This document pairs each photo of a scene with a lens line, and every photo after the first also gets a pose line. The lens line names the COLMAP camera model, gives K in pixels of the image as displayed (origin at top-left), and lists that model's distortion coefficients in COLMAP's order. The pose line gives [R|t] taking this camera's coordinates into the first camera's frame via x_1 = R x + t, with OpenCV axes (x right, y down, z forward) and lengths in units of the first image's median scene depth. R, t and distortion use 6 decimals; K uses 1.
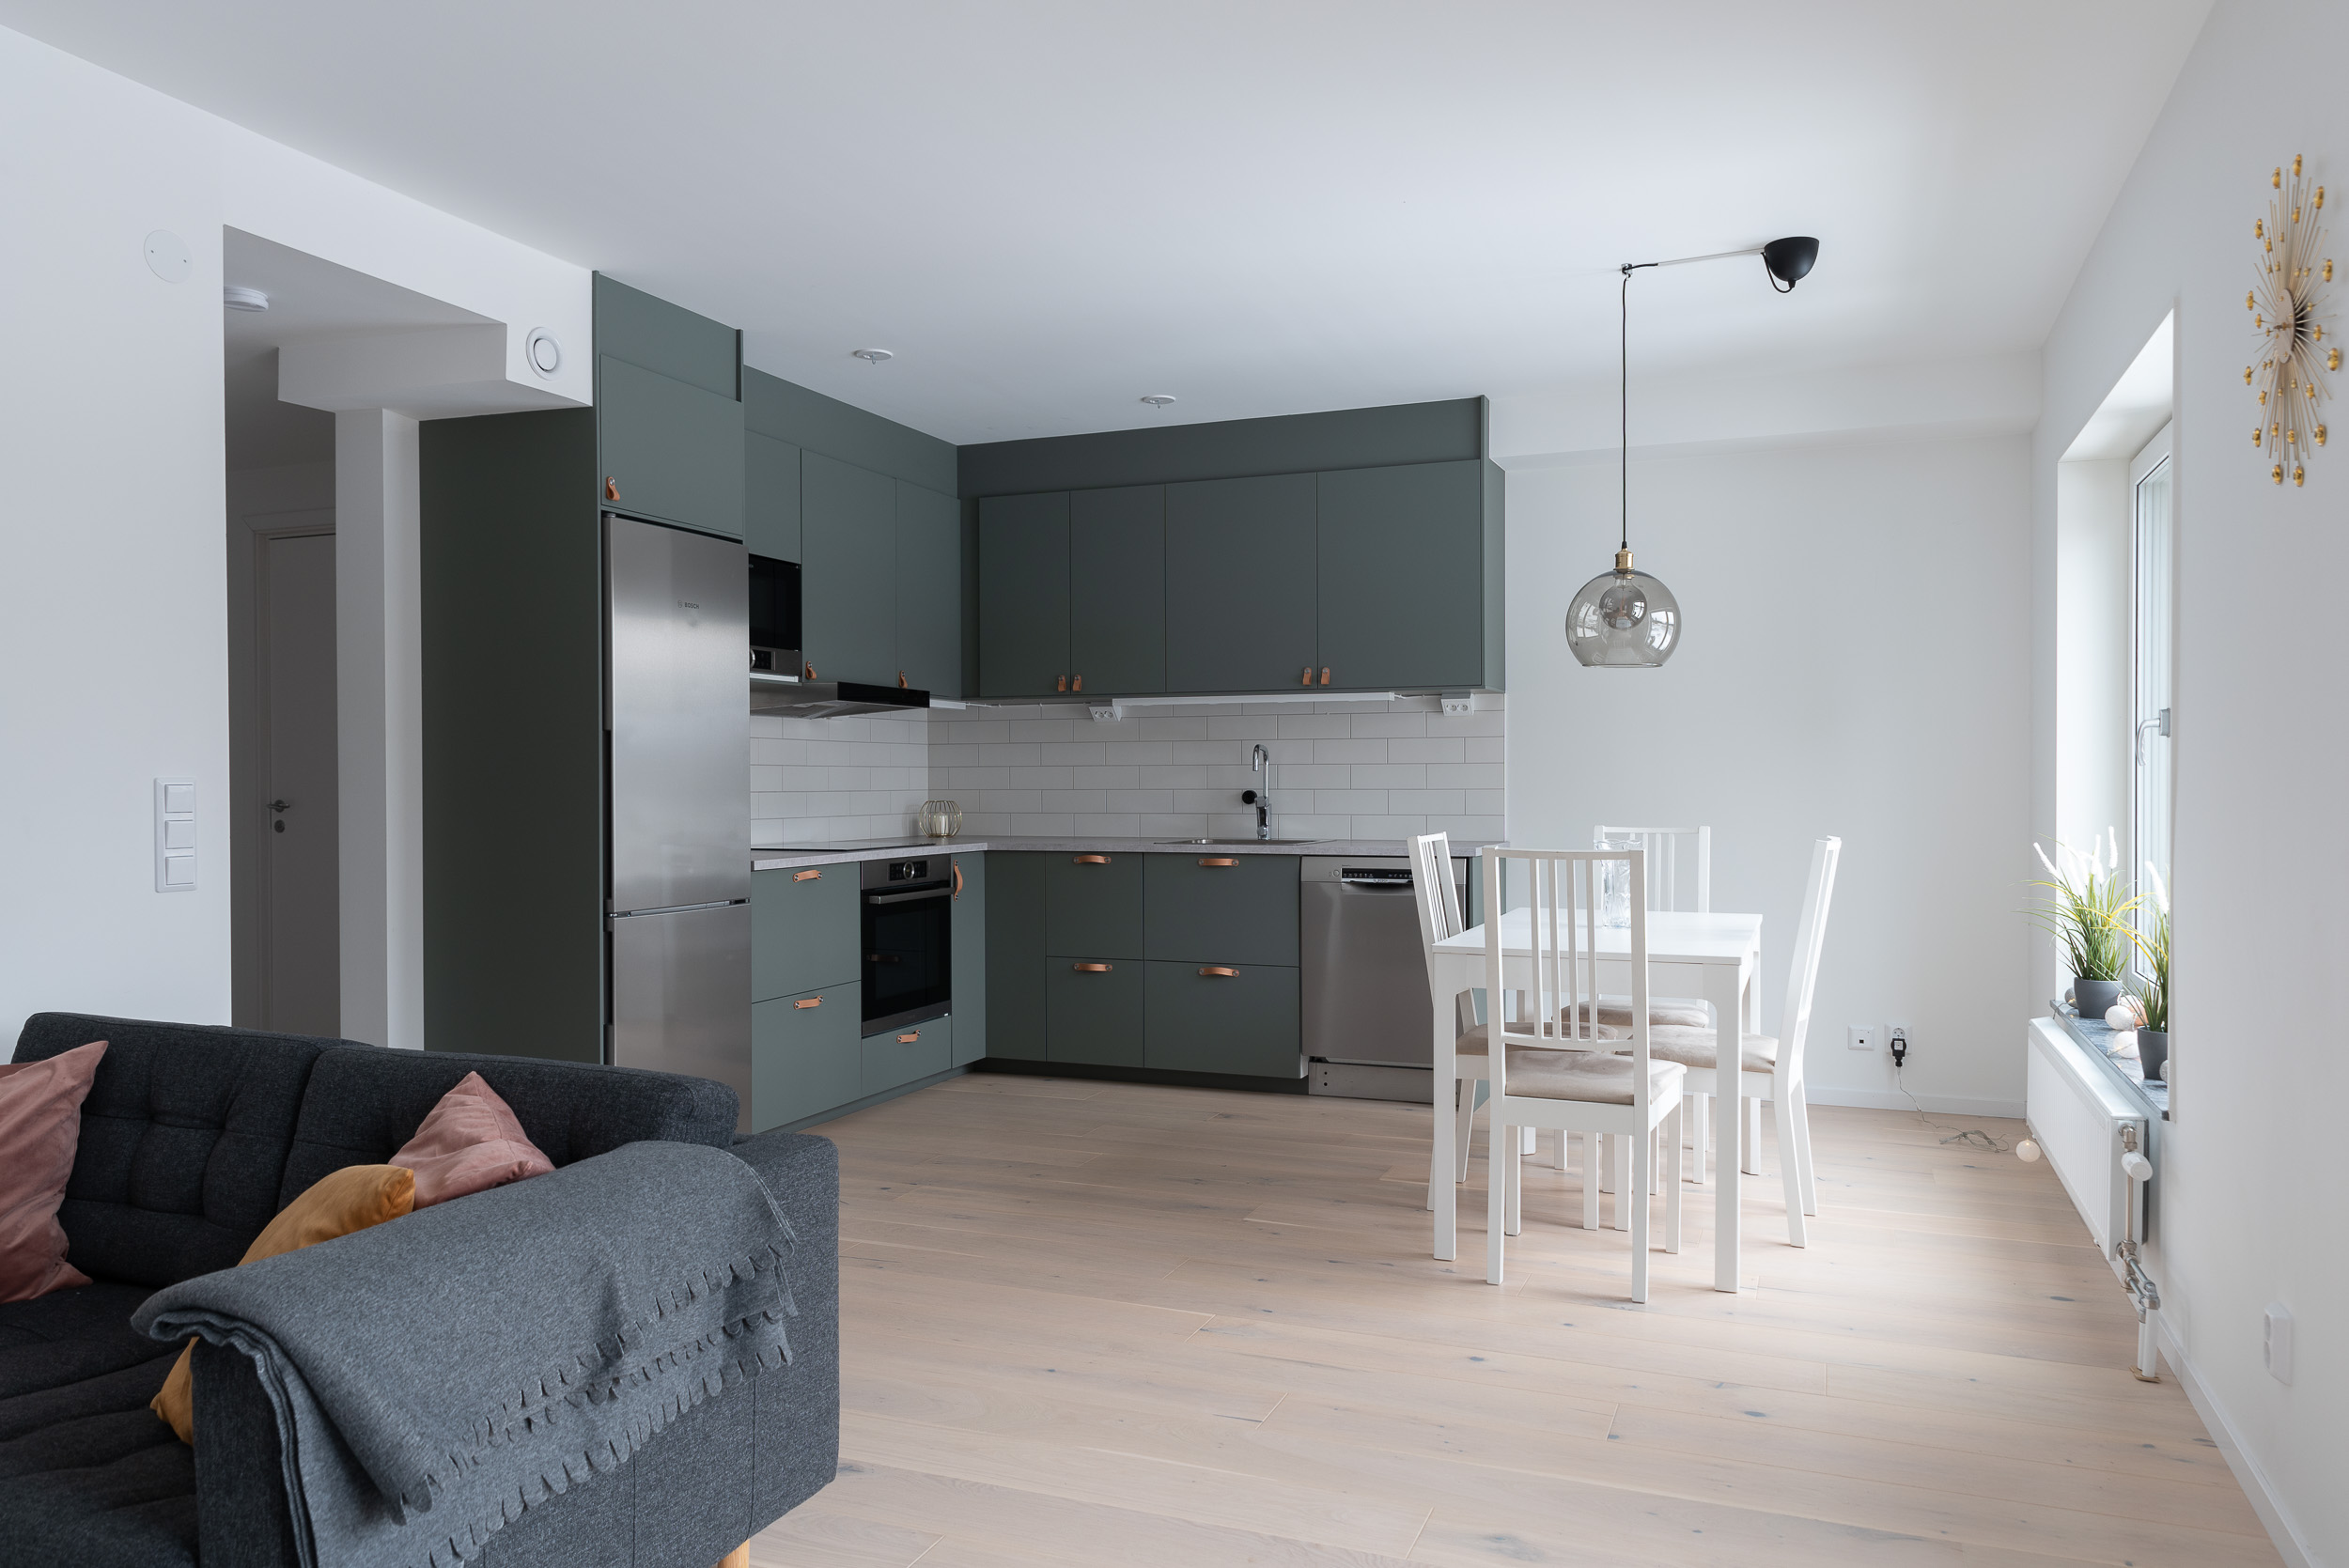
lens RADIAL K [[1543.1, 0, 1194.2], [0, 1543.1, 788.9], [0, 0, 1]] dist [-0.001533, -0.005827]
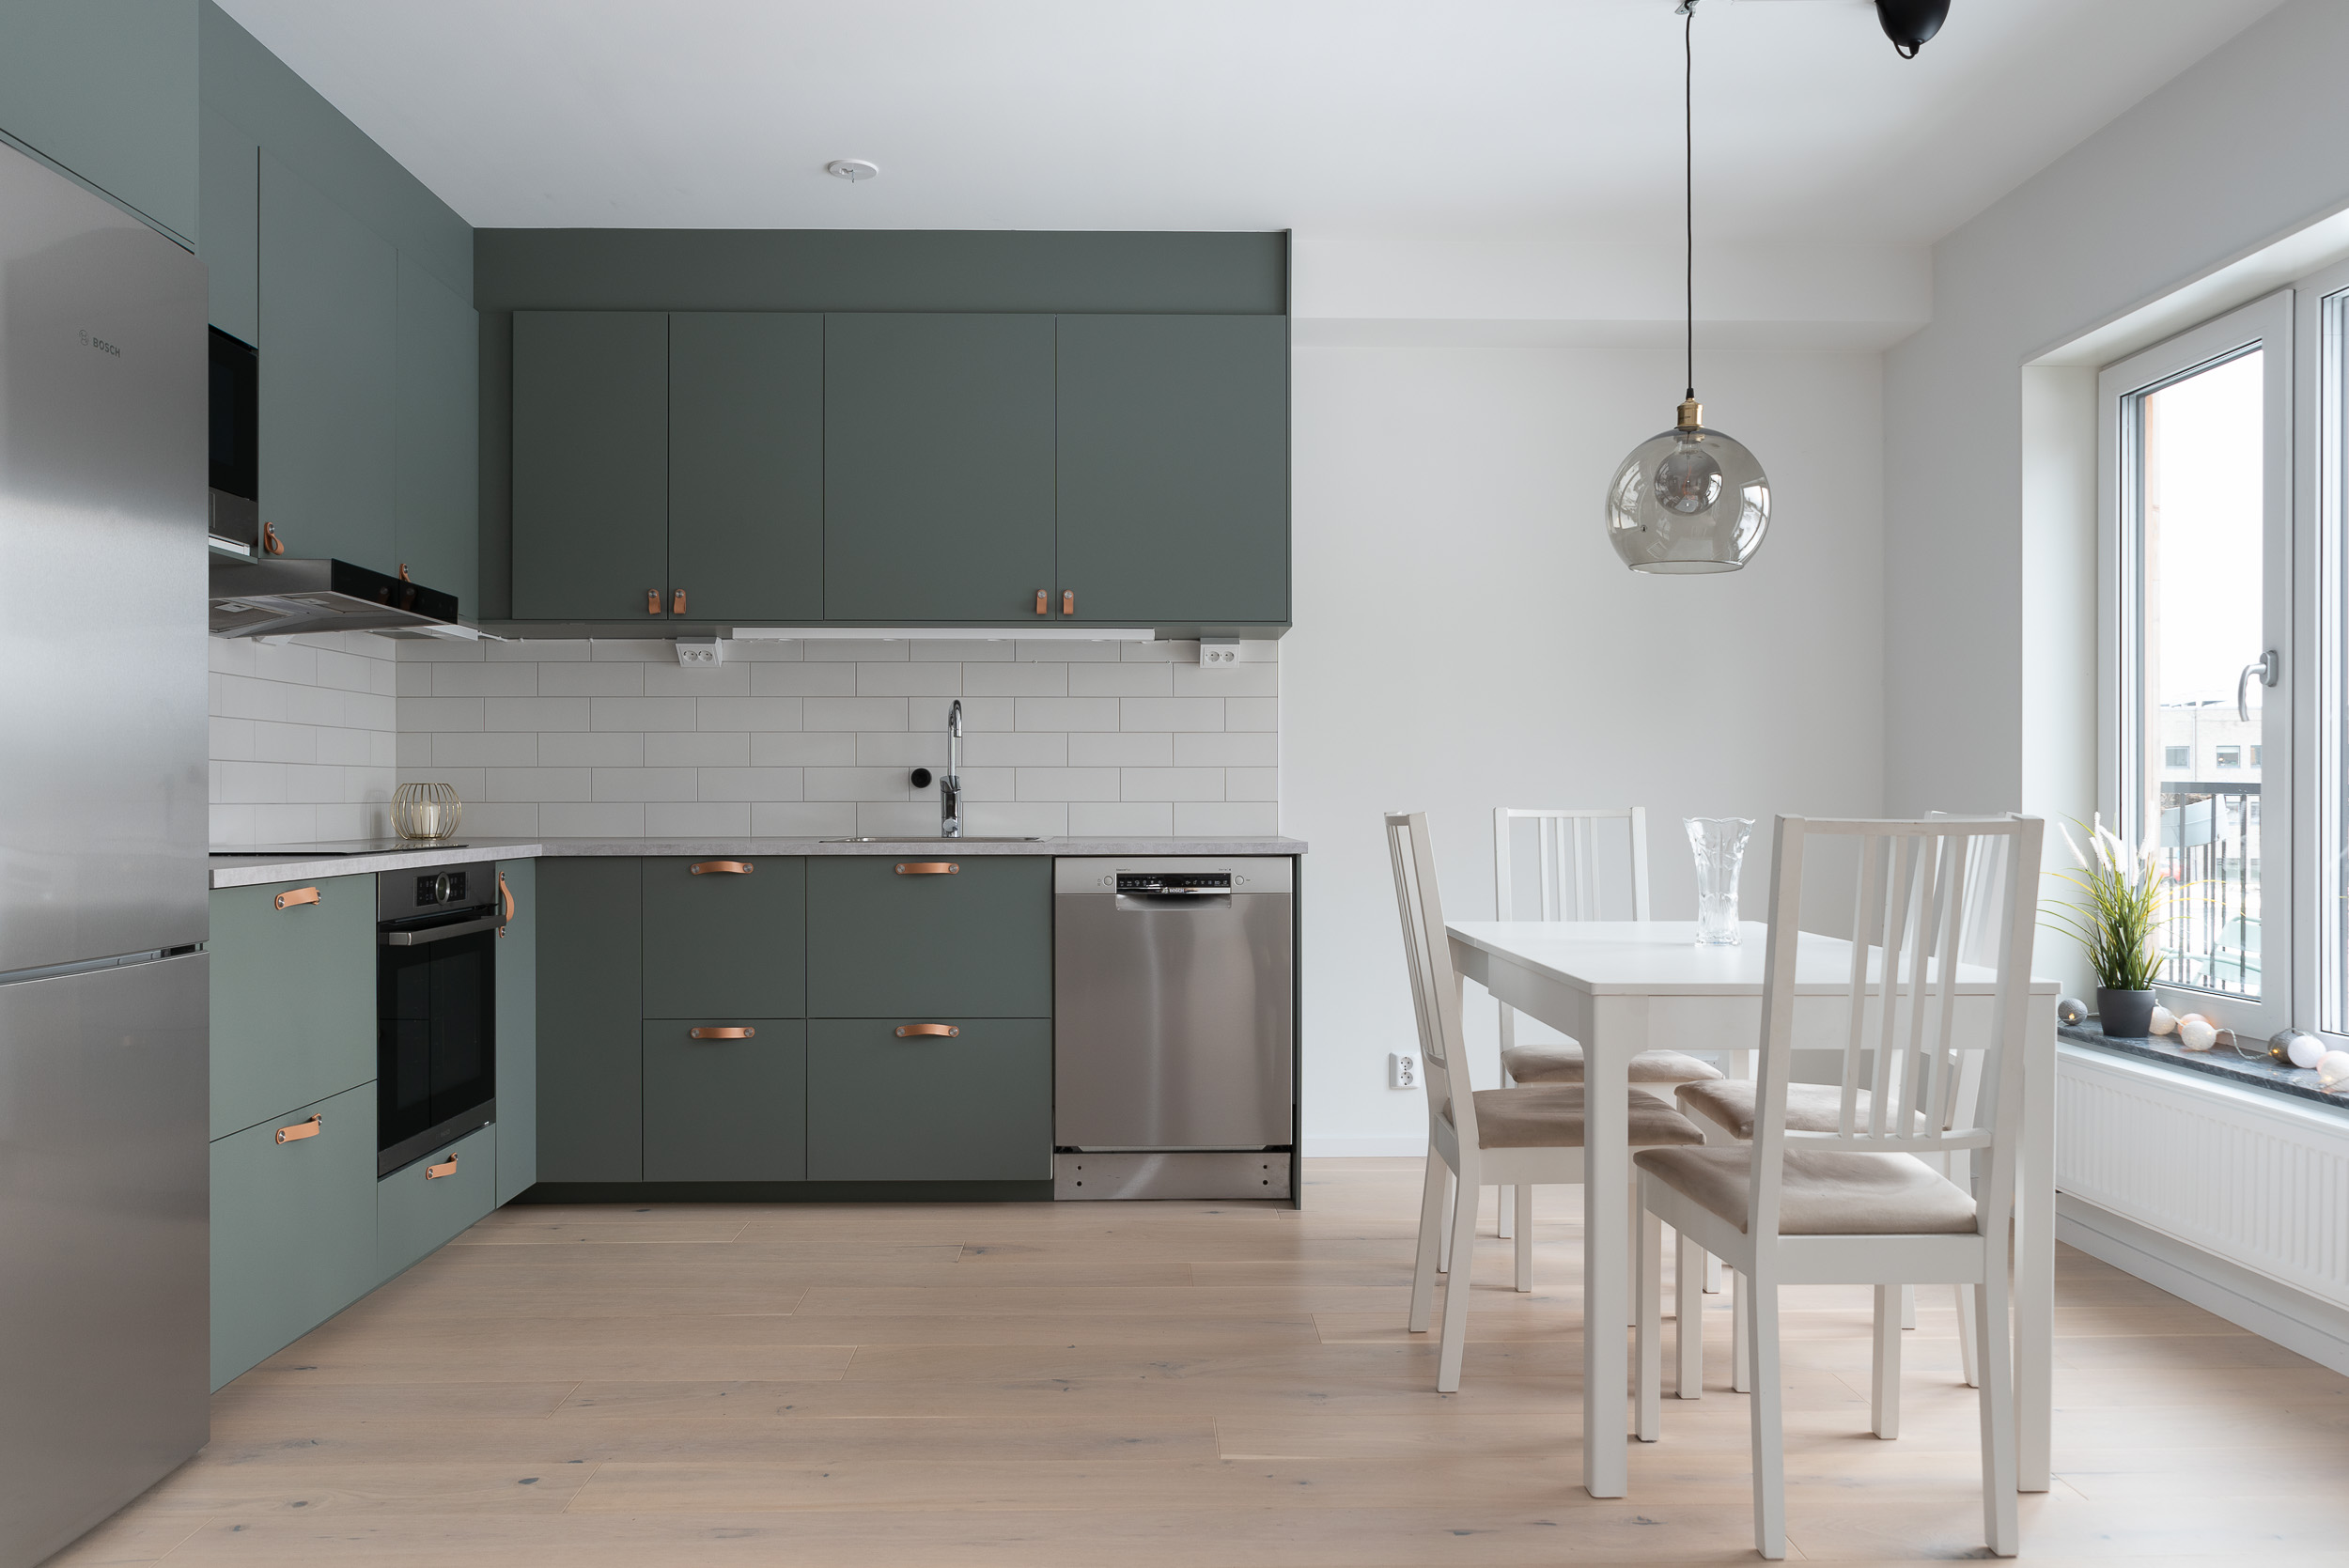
lens RADIAL K [[1597.8, 0, 1127.0], [0, 1597.8, 789.9], [0, 0, 1]] dist [-0.013557, -0.005082]
pose [[0.925986, 0.004448, 0.377532, -0.180800], [0.000176, 0.999925, -0.012210, 0.023481], [-0.377559, 0.011373, 0.925916, 0.344432]]
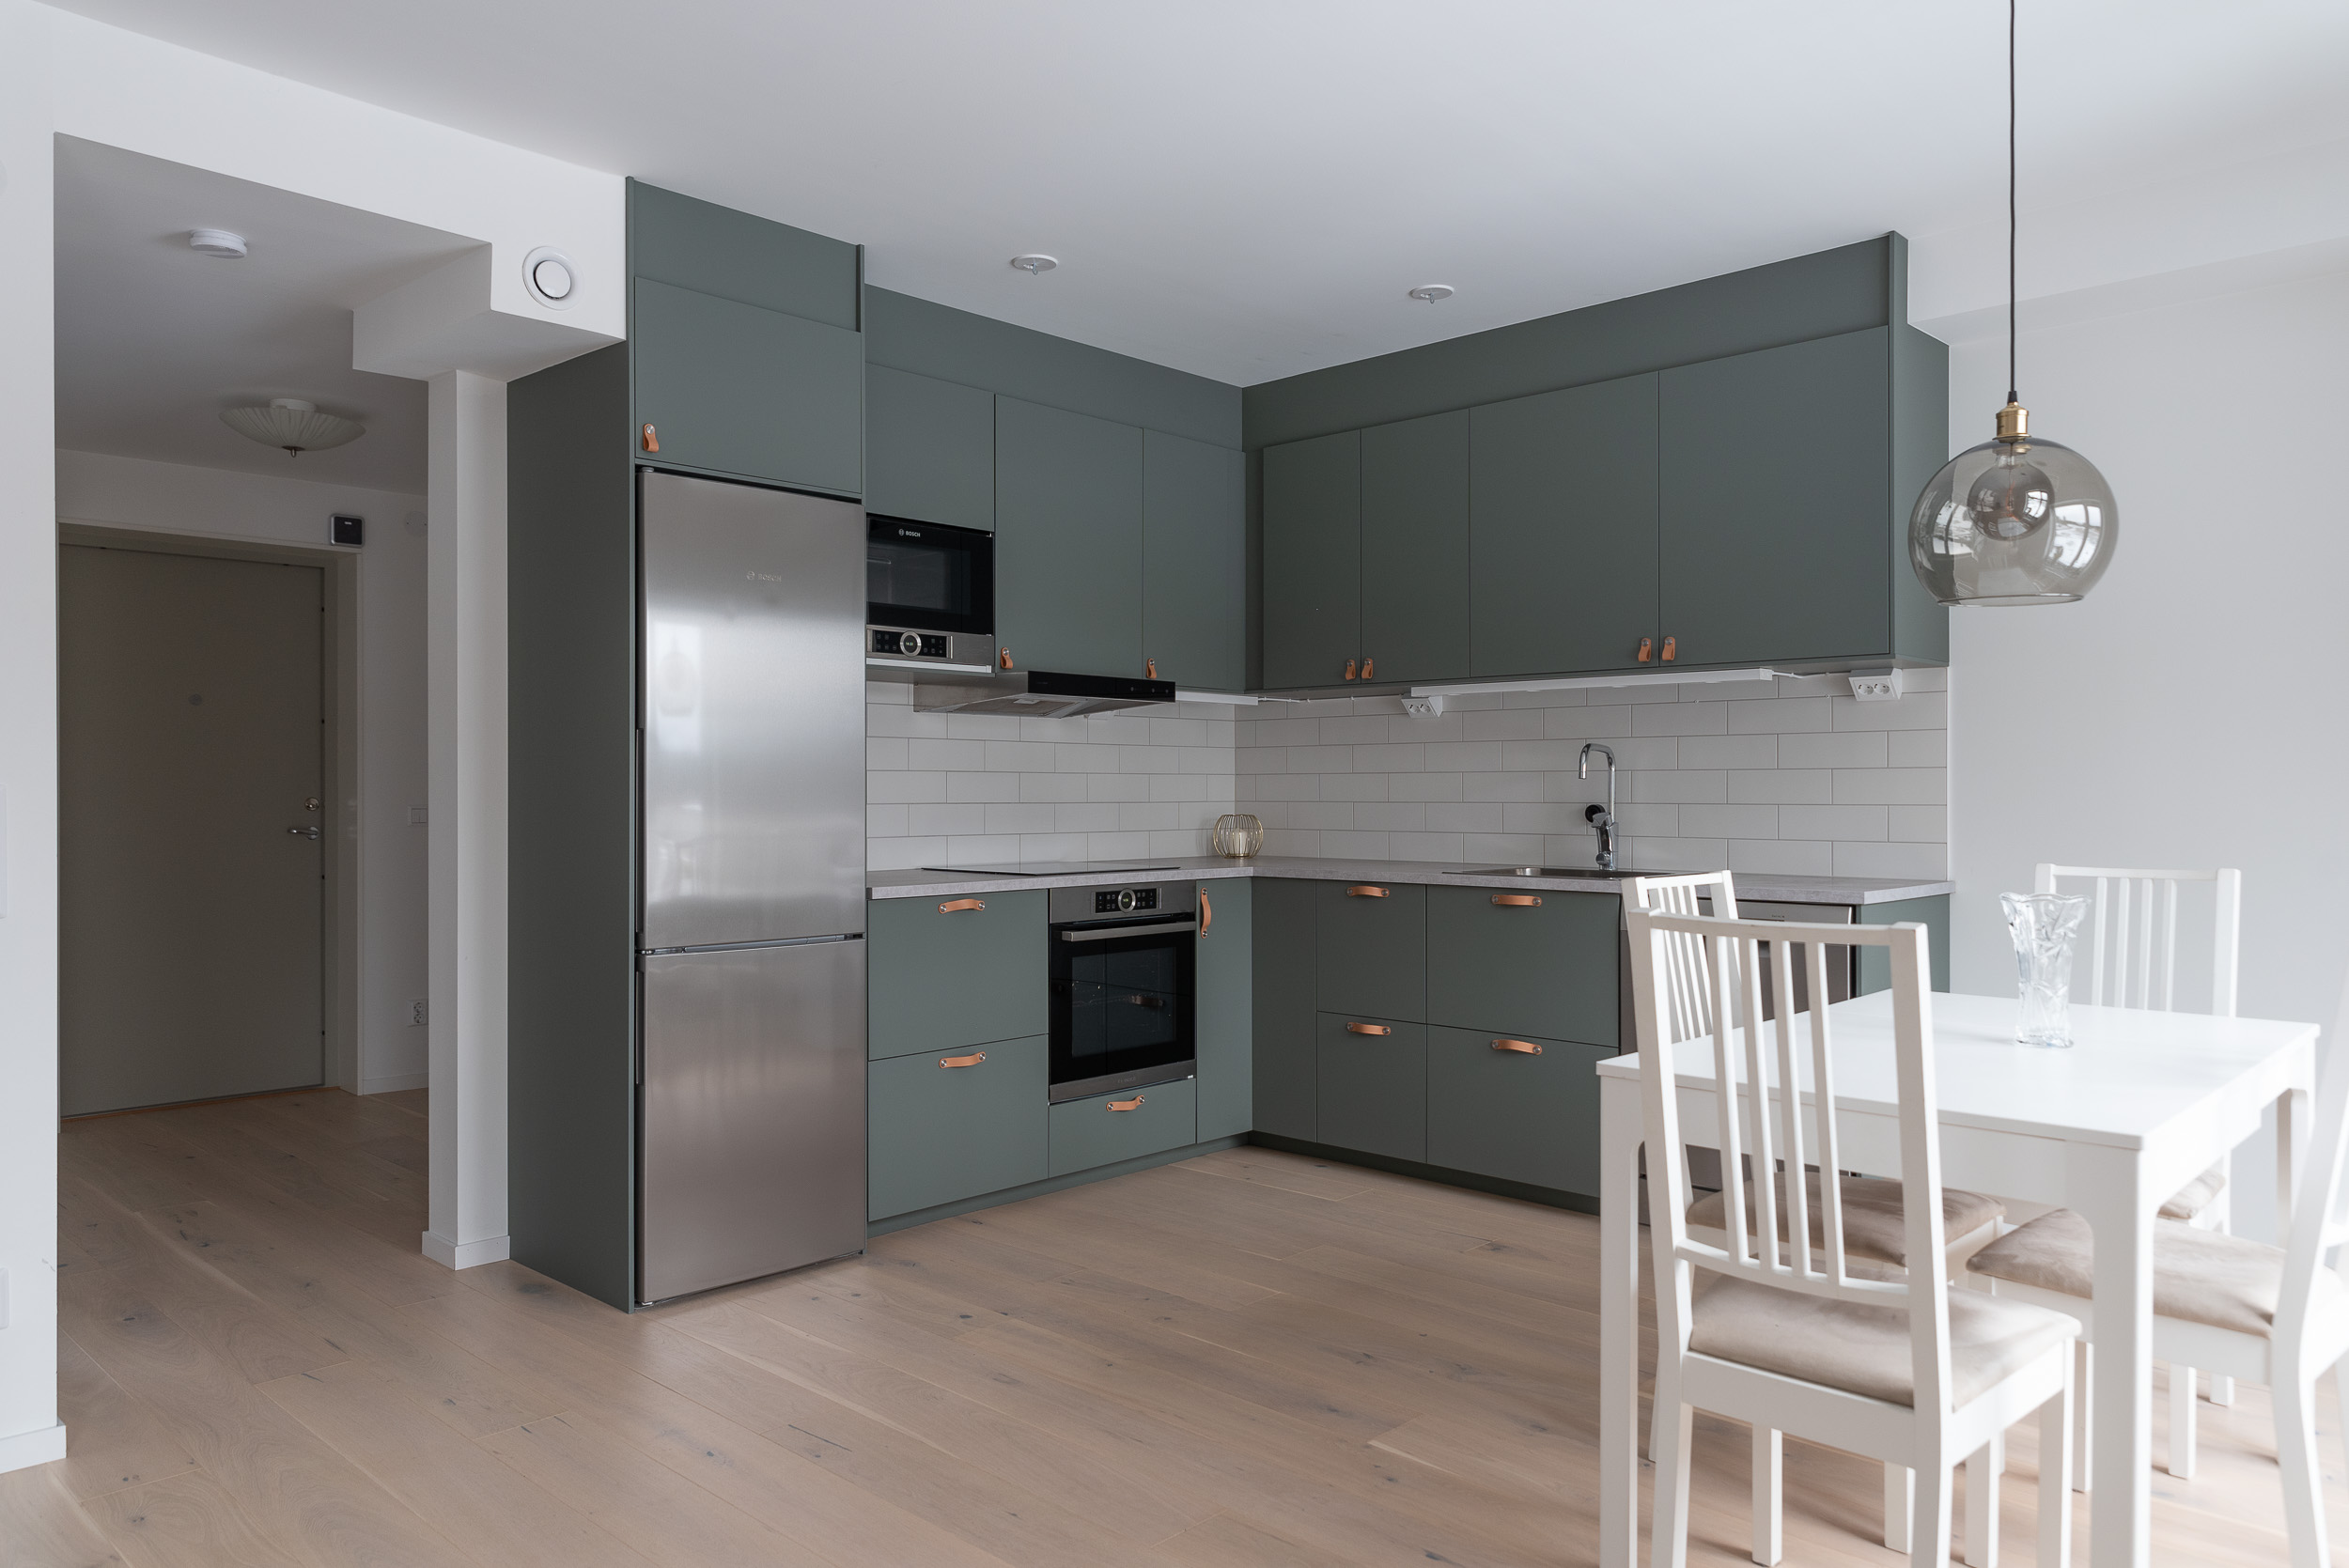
lens RADIAL K [[1543.1, 0, 1231.4], [0, 1543.1, 787.2], [0, 0, 1]] dist [-0.001533, -0.005827]
pose [[0.932678, 0.001888, -0.360706, 0.169539], [-0.004688, 0.999965, -0.006888, -0.001760], [0.360680, 0.008115, 0.932654, 0.269294]]
